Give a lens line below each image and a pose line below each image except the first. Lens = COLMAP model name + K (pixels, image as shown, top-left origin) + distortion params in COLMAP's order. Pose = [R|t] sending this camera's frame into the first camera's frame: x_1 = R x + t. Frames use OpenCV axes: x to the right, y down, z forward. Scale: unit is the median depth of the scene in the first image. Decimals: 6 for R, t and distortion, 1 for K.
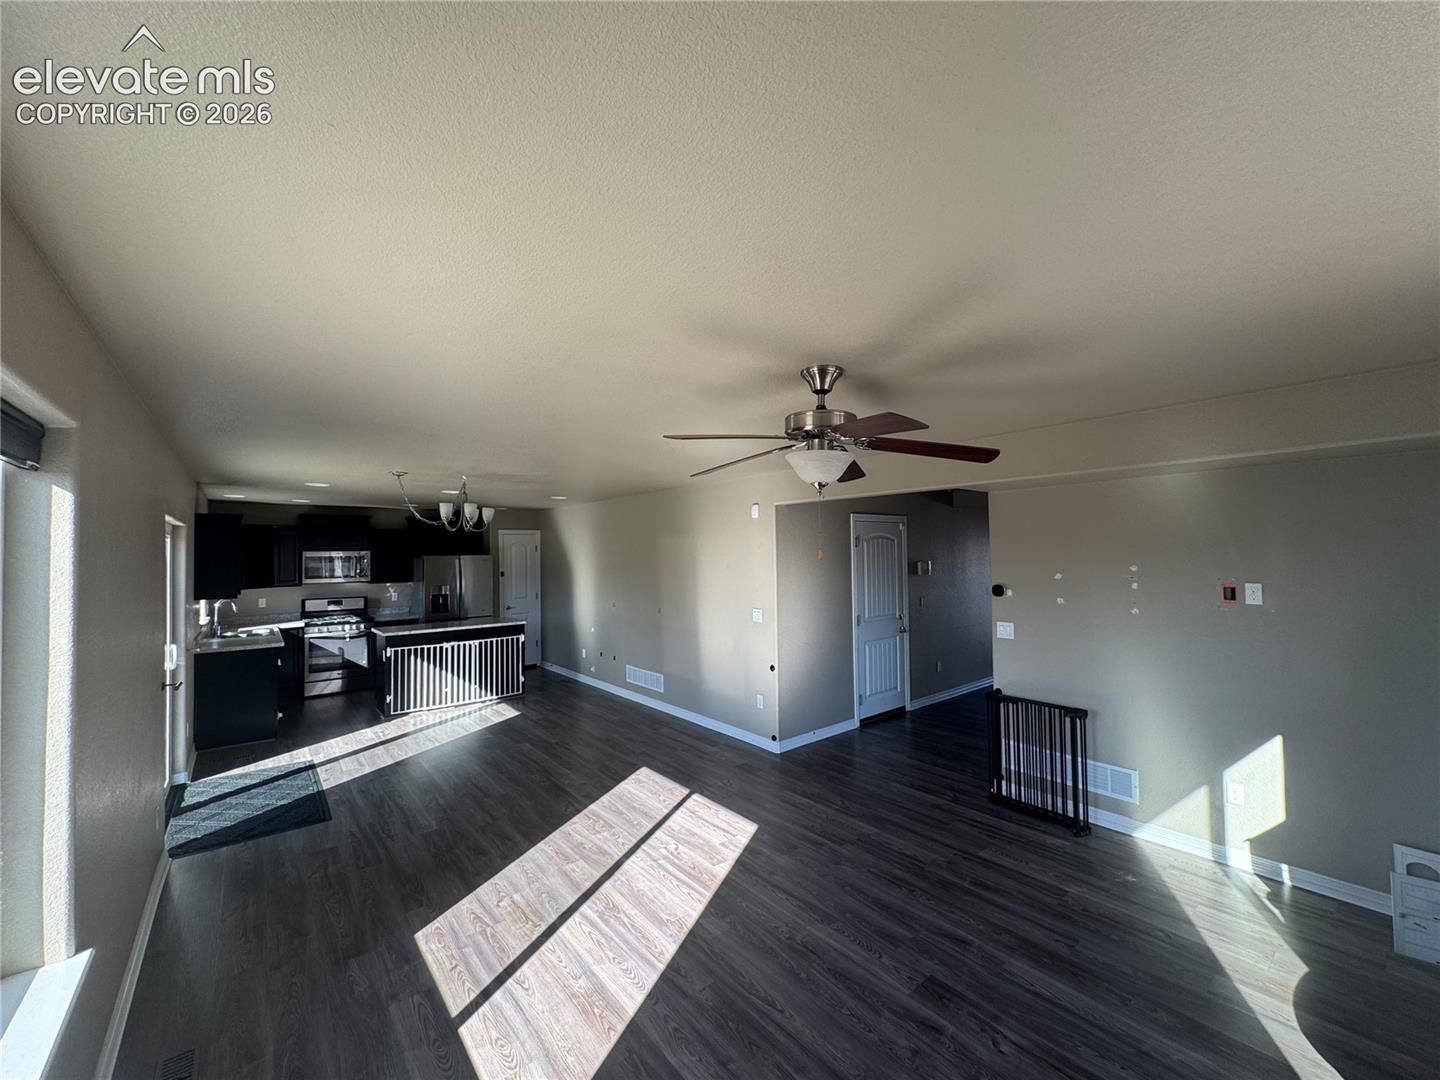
lens RADIAL K [[577.5, 0, 719.8], [0, 577.5, 538.0], [0, 0, 1]] dist [-0.003311, -0.000172]
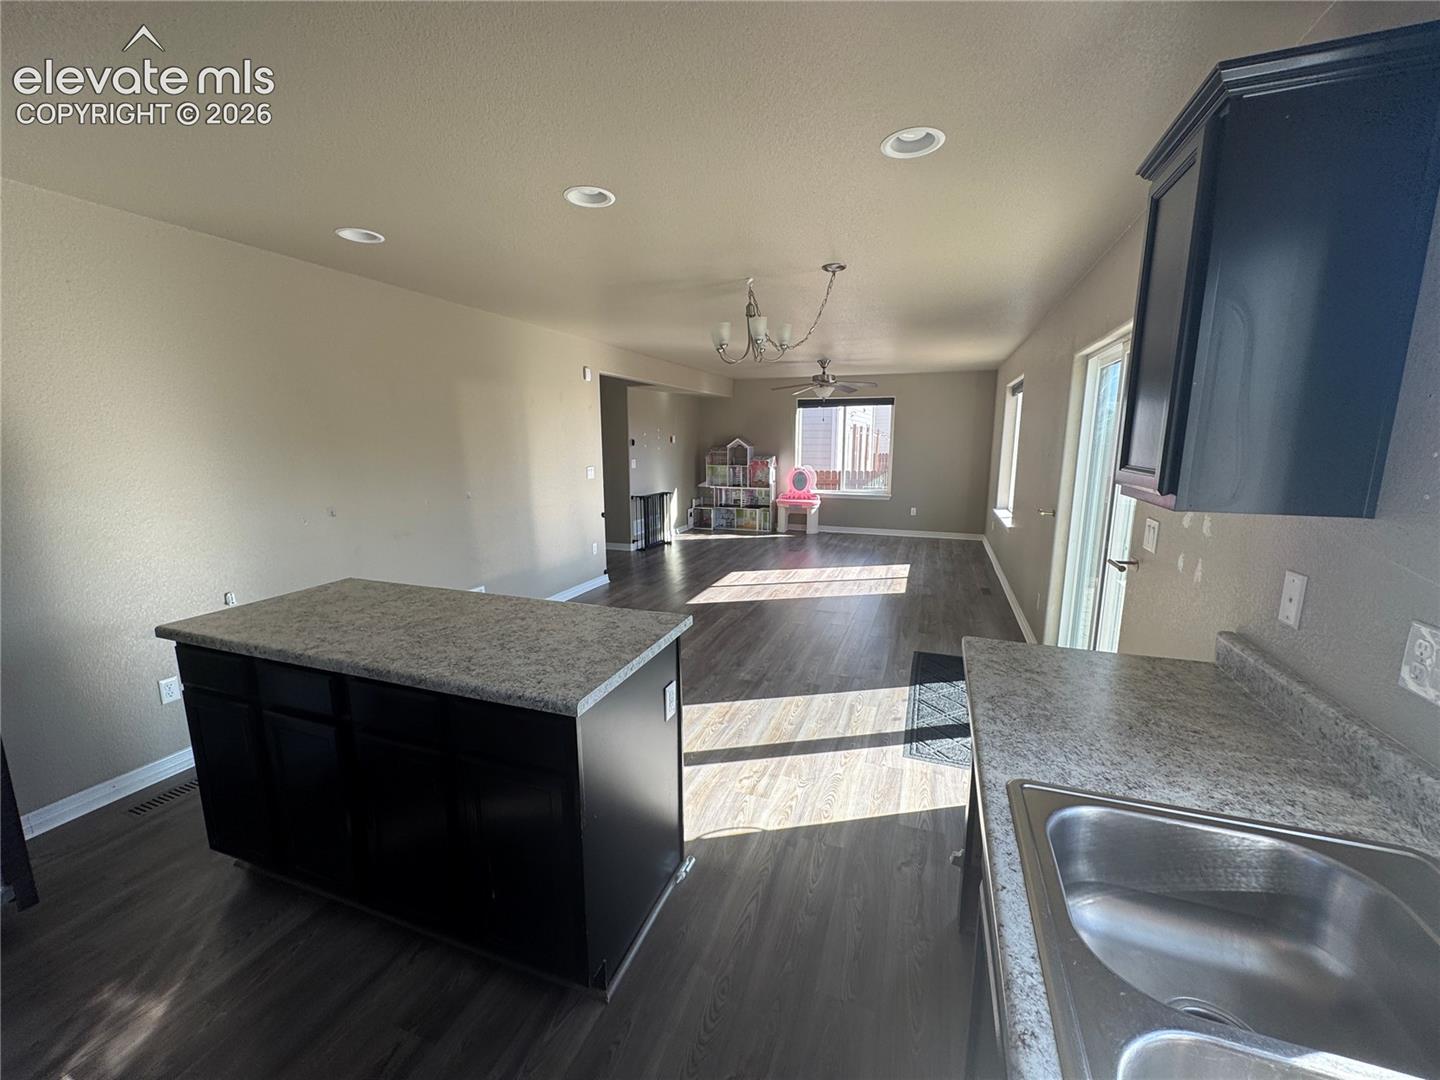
lens RADIAL K [[577.5, 0, 719.8], [0, 577.5, 538.0], [0, 0, 1]] dist [-0.003311, -0.000172]
pose [[-0.508190, -0.134709, 0.850645, -1.203195], [-0.015748, 0.988980, 0.147208, 0.108231], [-0.861101, 0.061414, -0.504712, 1.610602]]
